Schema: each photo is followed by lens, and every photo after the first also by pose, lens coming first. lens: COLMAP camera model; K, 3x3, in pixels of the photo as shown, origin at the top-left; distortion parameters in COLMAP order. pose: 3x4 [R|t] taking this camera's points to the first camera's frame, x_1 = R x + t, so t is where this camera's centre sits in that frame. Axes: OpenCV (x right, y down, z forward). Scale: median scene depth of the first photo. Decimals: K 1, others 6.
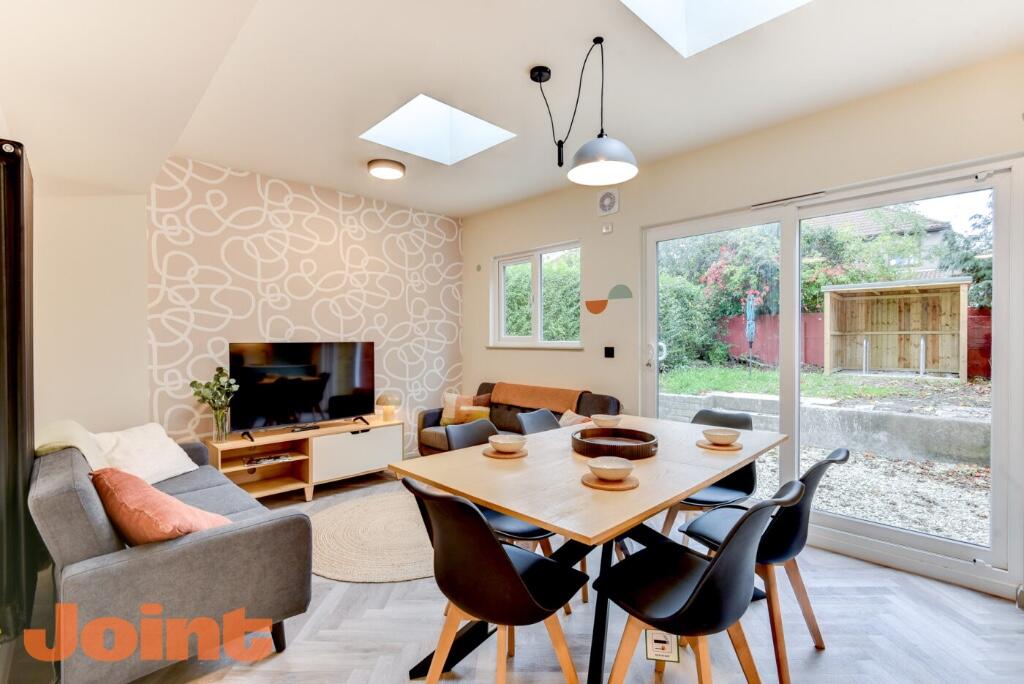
lens RADIAL K [[468.7, 0, 516.9], [0, 468.7, 339.2], [0, 0, 1]] dist [0.007003, -0.002175]
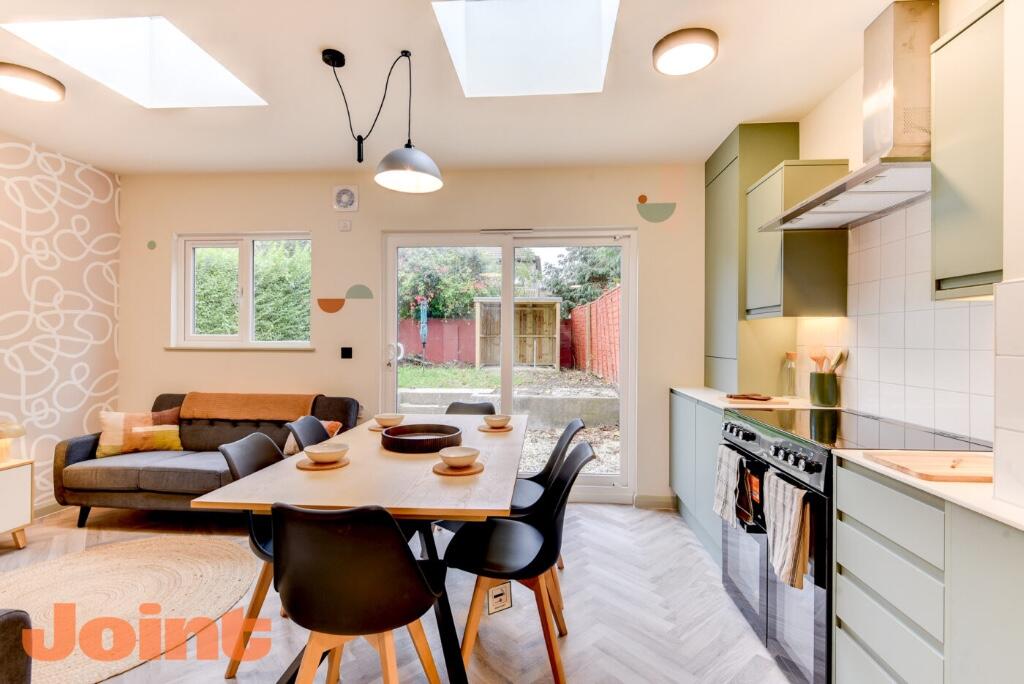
lens RADIAL K [[468.7, 0, 521.7], [0, 468.7, 337.6], [0, 0, 1]] dist [0.007003, -0.002175]
pose [[0.748234, 0.010574, 0.663350, -0.156051], [-0.008337, 0.999944, -0.006534, -0.000828], [-0.663382, -0.000641, 0.748280, 0.024991]]
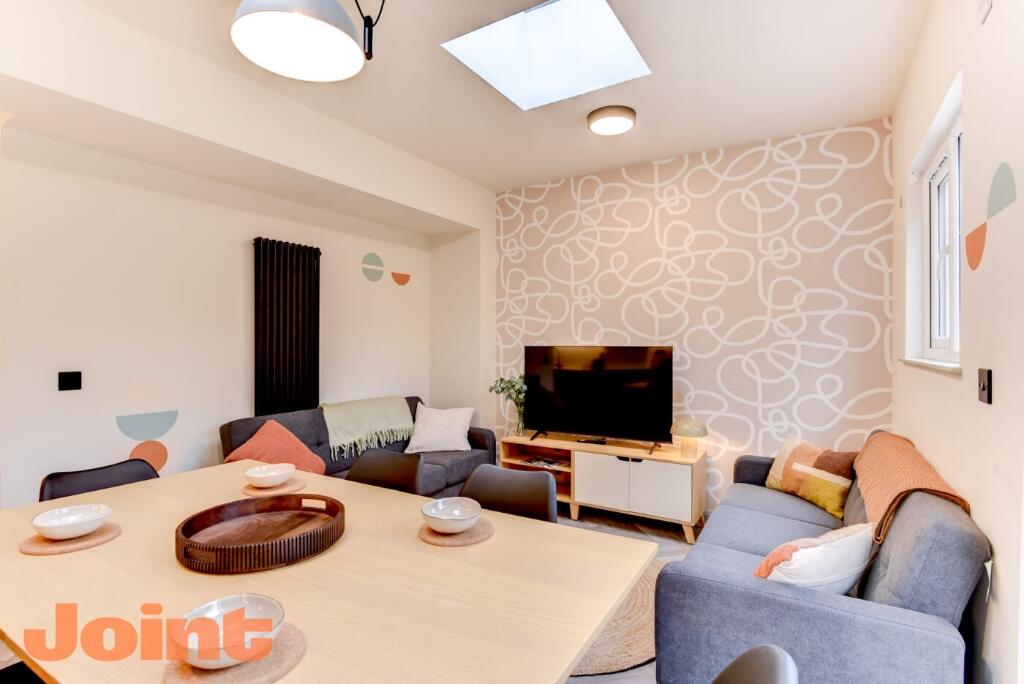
lens RADIAL K [[507.7, 0, 511.8], [0, 507.7, 343.1], [0, 0, 1]] dist [-0.005559, -0.000982]
pose [[0.233509, 0.002821, -0.972350, 0.394746], [-0.001215, 0.999996, 0.002609, -0.001484], [0.972354, 0.000572, 0.233512, 0.525933]]
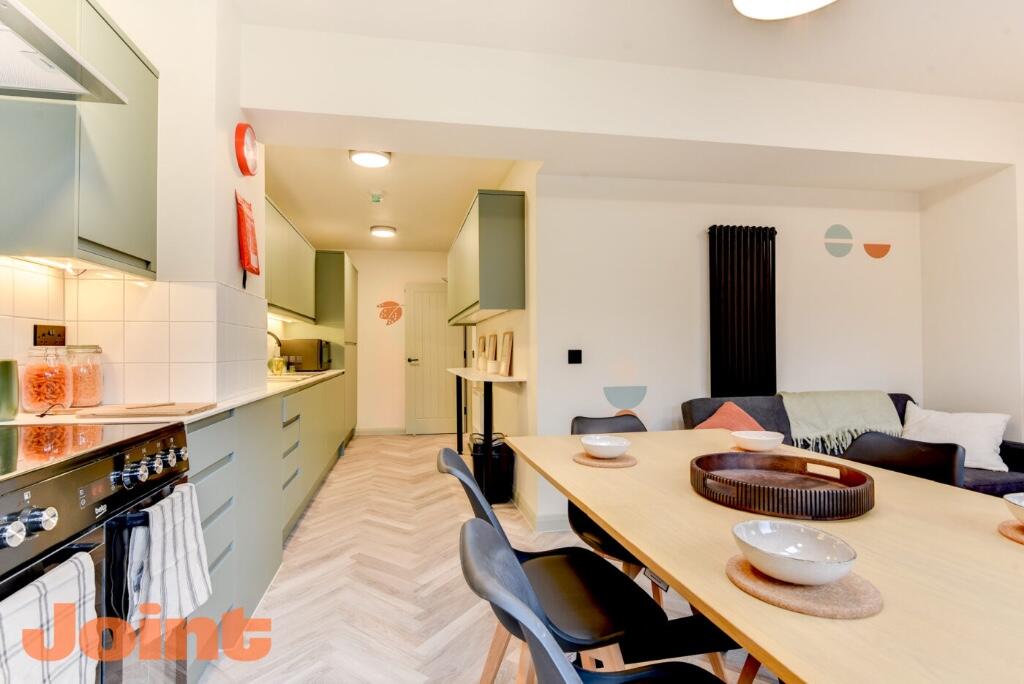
lens RADIAL K [[489.4, 0, 481.7], [0, 489.4, 332.5], [0, 0, 1]] dist [-0.011565, -0.001325]
pose [[-0.589785, -0.017991, -0.807360, 0.393416], [0.004676, 0.999659, -0.025692, 0.030785], [0.807547, -0.018928, -0.589499, 0.484332]]
